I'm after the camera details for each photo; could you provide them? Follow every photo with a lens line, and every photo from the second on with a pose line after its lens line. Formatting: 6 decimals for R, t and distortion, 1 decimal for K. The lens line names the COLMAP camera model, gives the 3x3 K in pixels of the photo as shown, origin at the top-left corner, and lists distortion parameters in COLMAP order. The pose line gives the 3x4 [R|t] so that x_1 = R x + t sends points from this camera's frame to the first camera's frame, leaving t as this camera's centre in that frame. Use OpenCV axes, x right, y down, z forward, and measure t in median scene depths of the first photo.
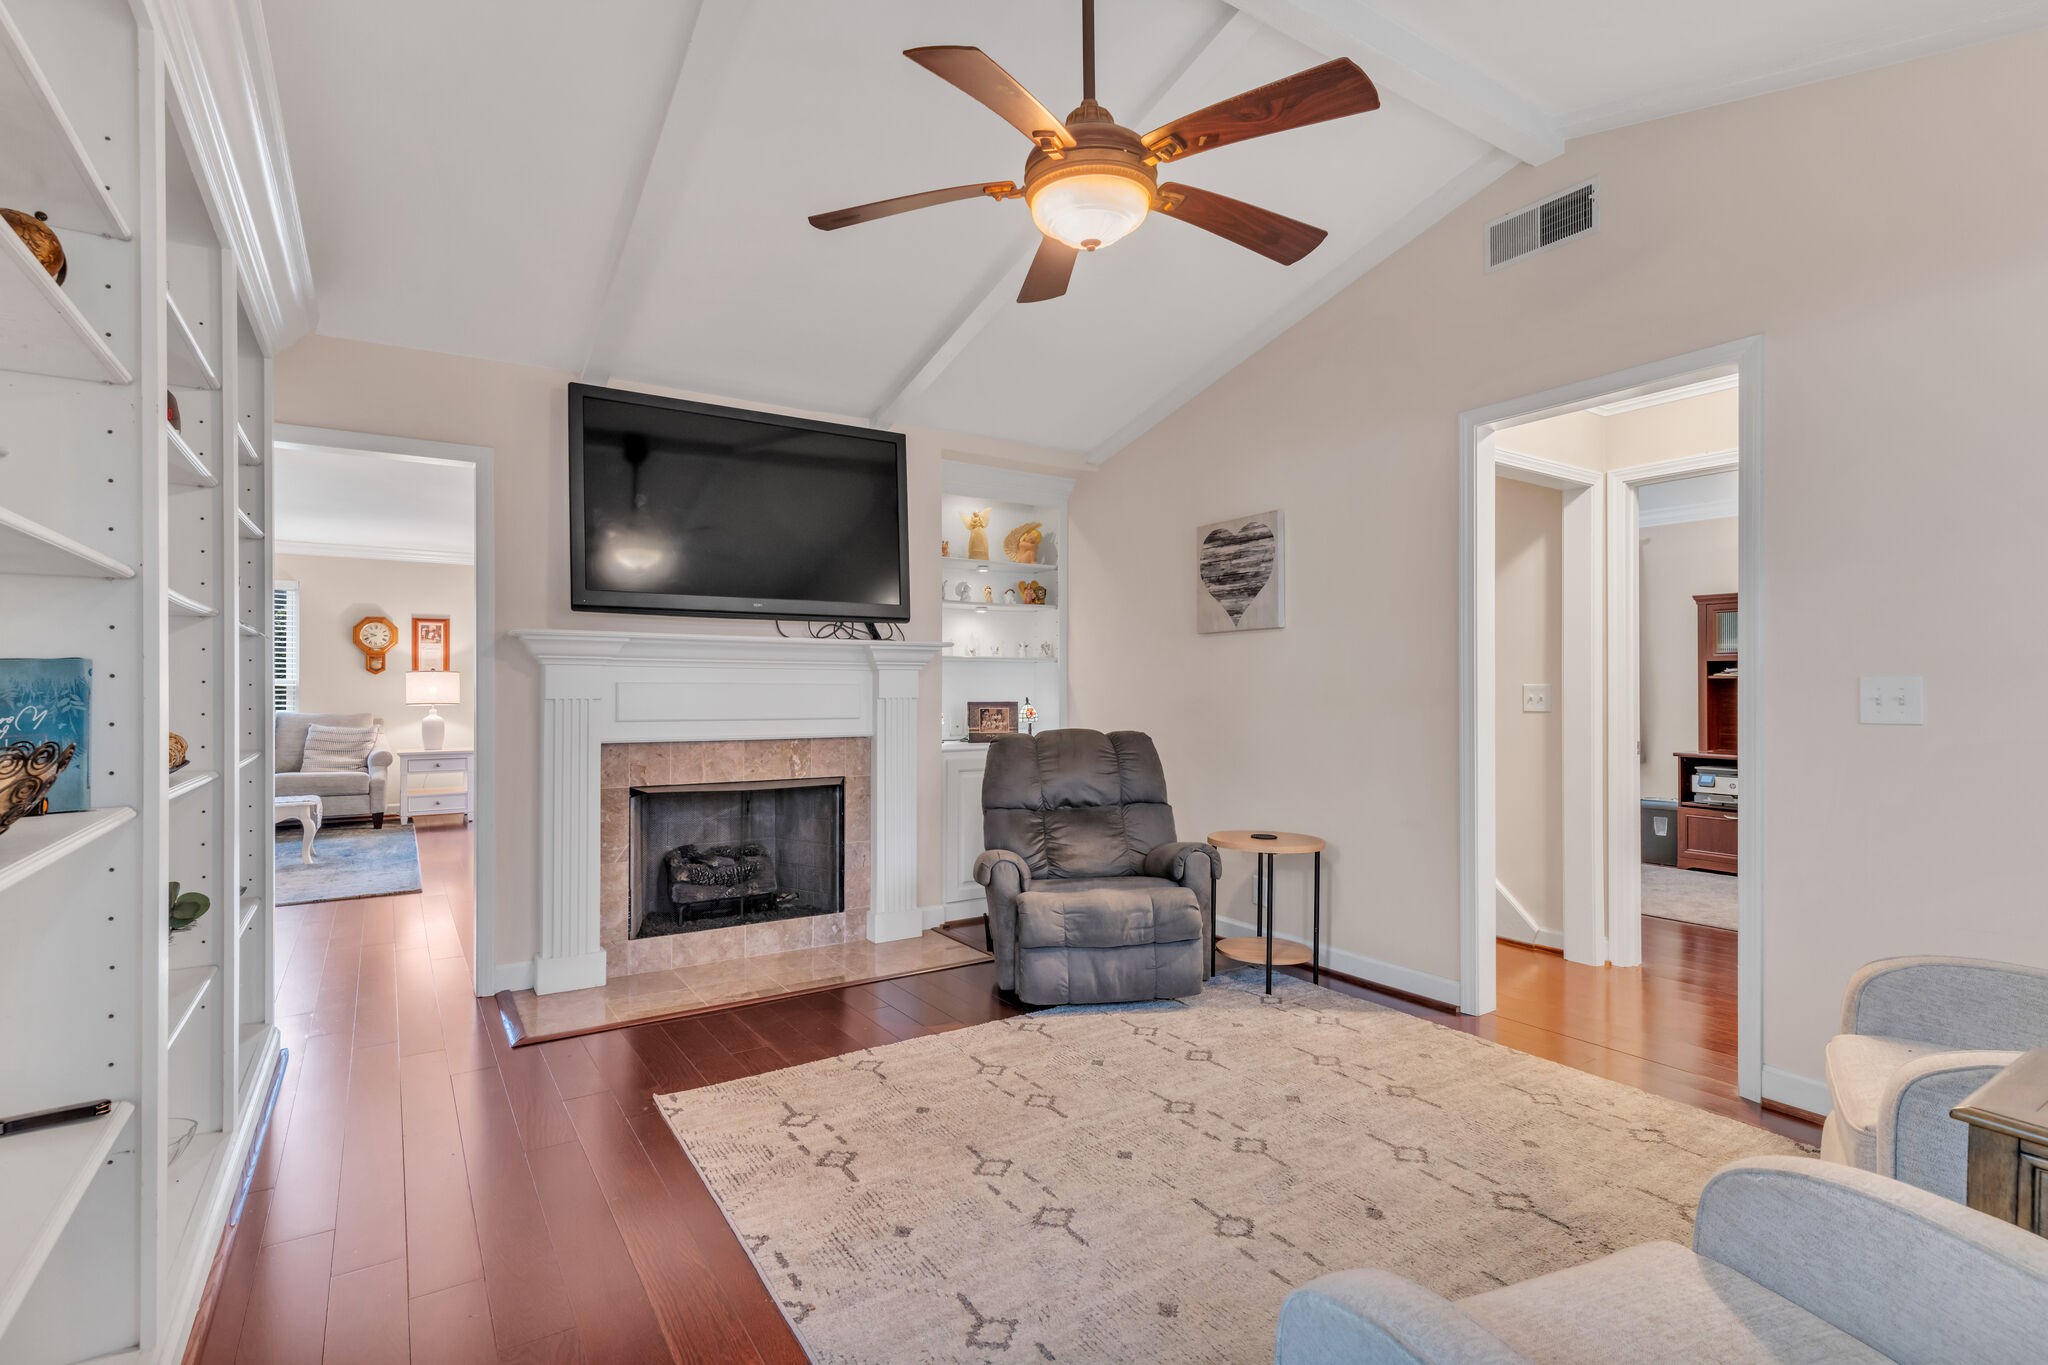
lens RADIAL K [[981.3, 0, 1029.0], [0, 981.3, 688.5], [0, 0, 1]] dist [0.009447, 0.000394]
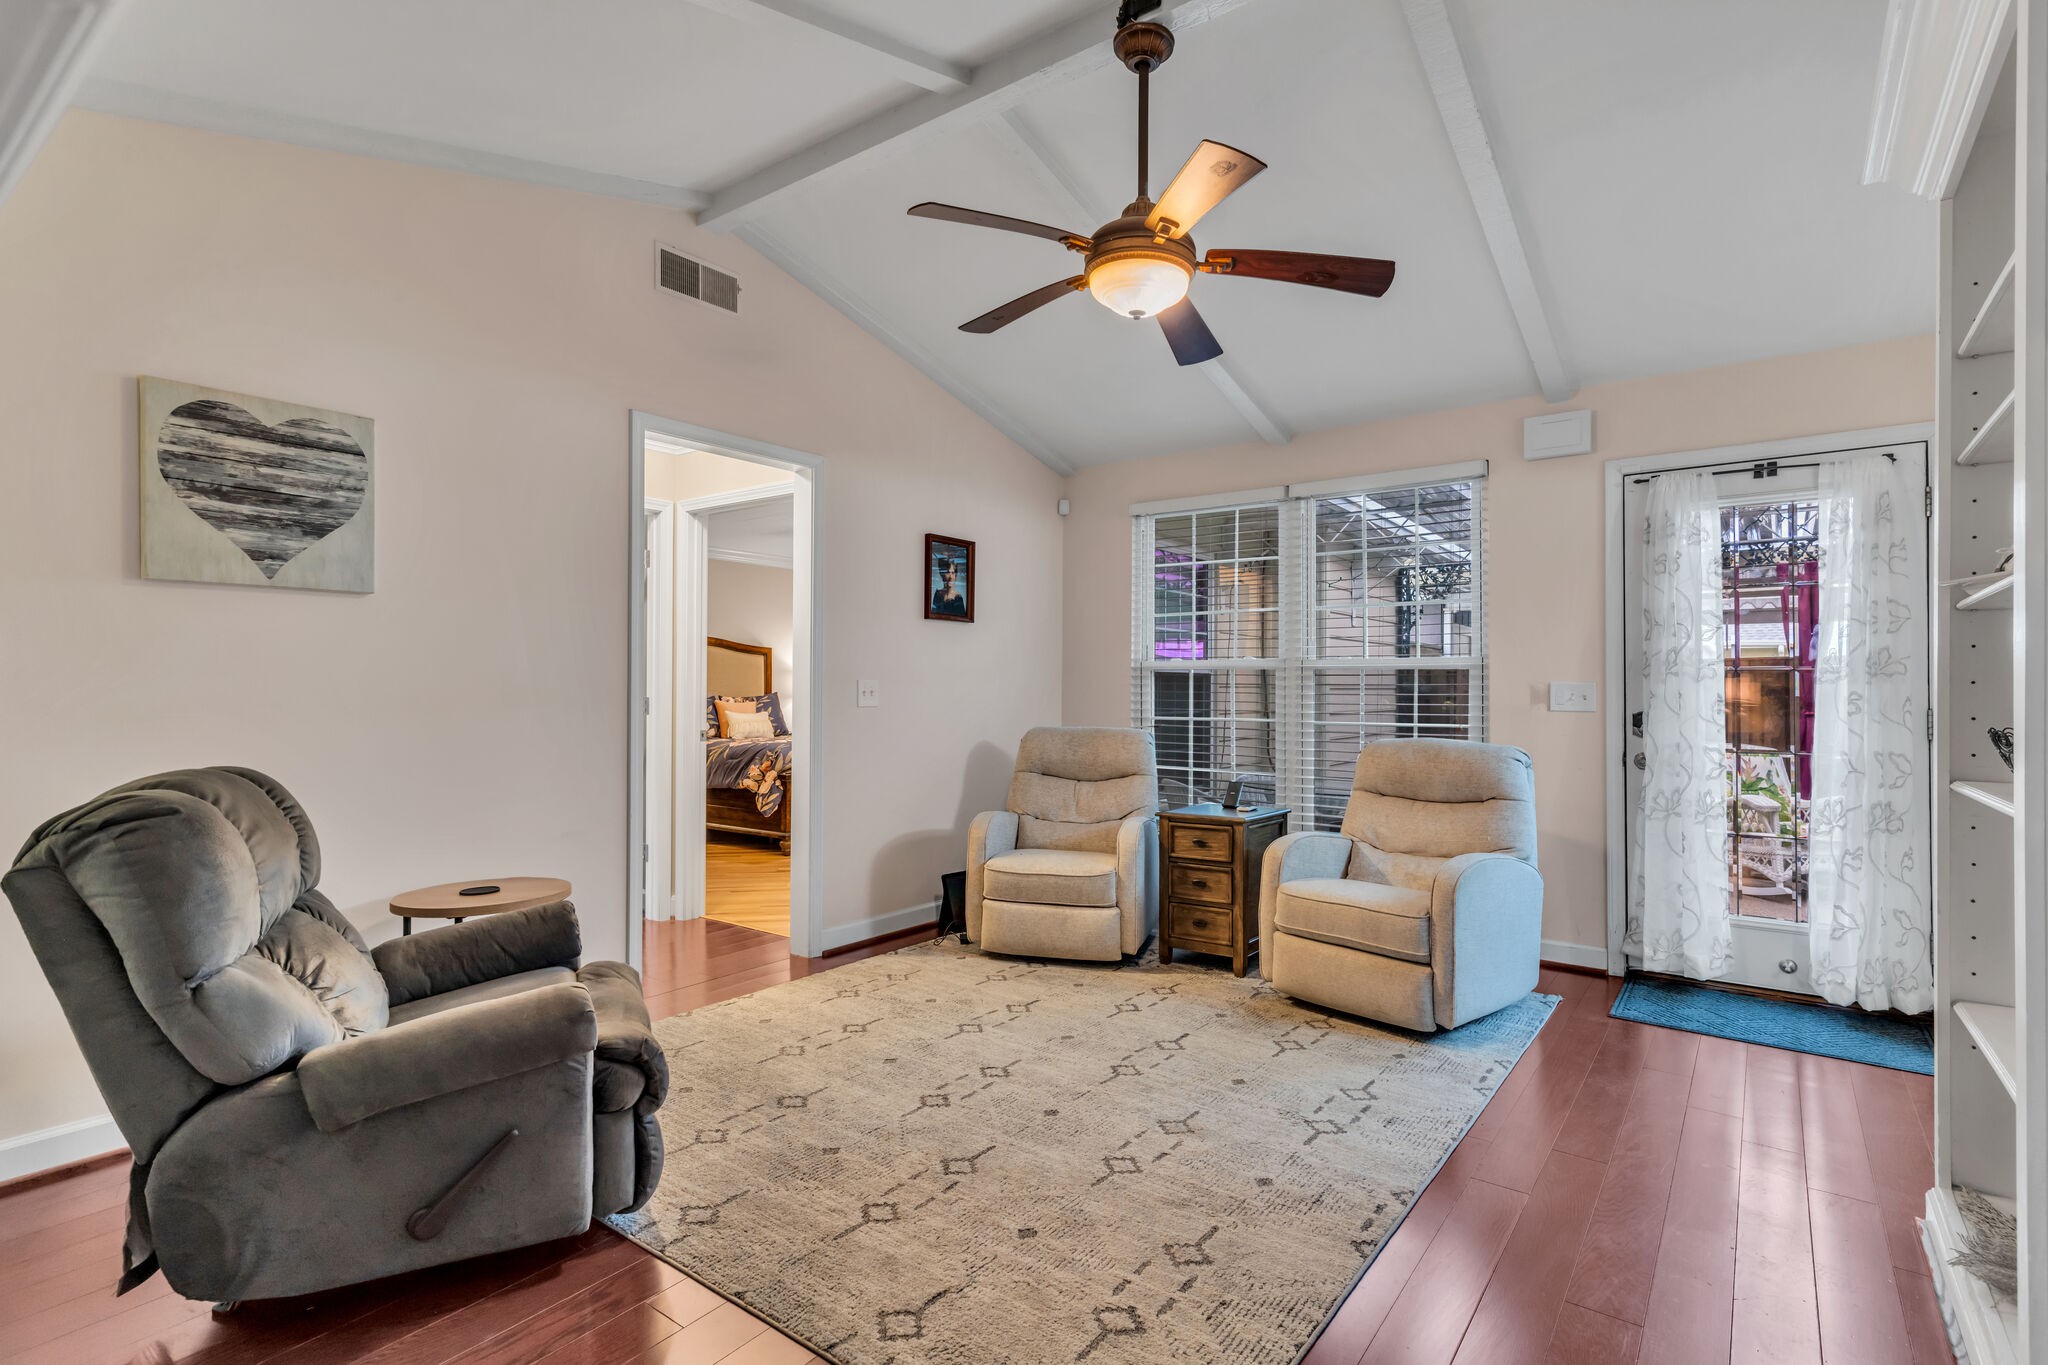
lens RADIAL K [[981.3, 0, 1026.4], [0, 981.3, 681.7], [0, 0, 1]] dist [0.009447, 0.000394]
pose [[-0.339650, 0.003890, 0.940544, -0.519461], [-0.004536, 0.999973, -0.005774, 0.000180], [-0.940541, -0.006228, -0.339623, 0.786004]]
